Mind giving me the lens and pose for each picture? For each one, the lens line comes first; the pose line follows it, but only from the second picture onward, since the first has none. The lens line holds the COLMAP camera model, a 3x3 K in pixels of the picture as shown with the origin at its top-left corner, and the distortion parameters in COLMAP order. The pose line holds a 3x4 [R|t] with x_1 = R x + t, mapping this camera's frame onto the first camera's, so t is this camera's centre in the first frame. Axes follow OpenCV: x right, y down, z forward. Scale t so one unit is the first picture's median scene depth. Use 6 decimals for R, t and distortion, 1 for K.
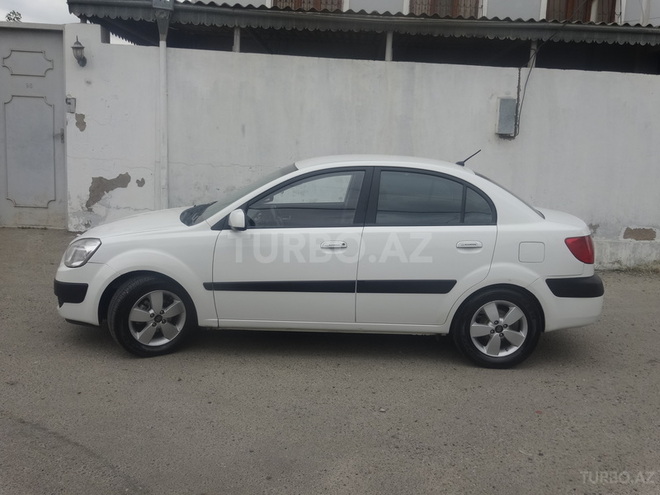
lens RADIAL K [[668.3, 0, 330.0], [0, 668.3, 247.5], [0, 0, 1]] dist [-0.005797, 0.004727]
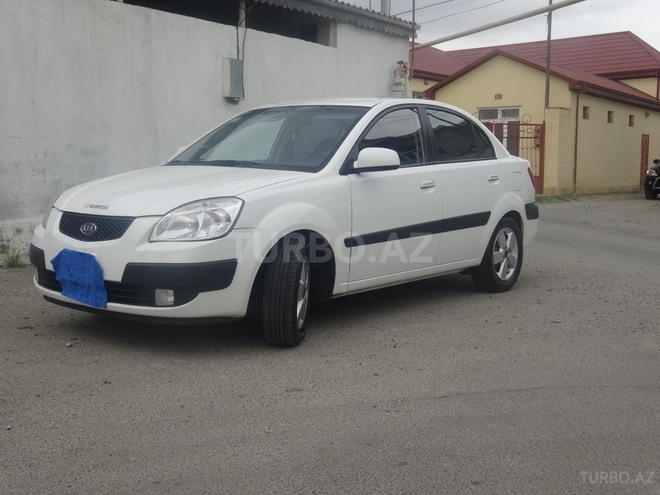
lens RADIAL K [[792.8, 0, 330.0], [0, 792.8, 247.5], [0, 0, 1]] dist [0.035018, 0.021351]
pose [[0.649208, -0.119775, 0.751121, -0.769317], [0.141032, 0.989355, 0.035869, 0.020900], [-0.747422, 0.082646, 0.659189, 0.304187]]
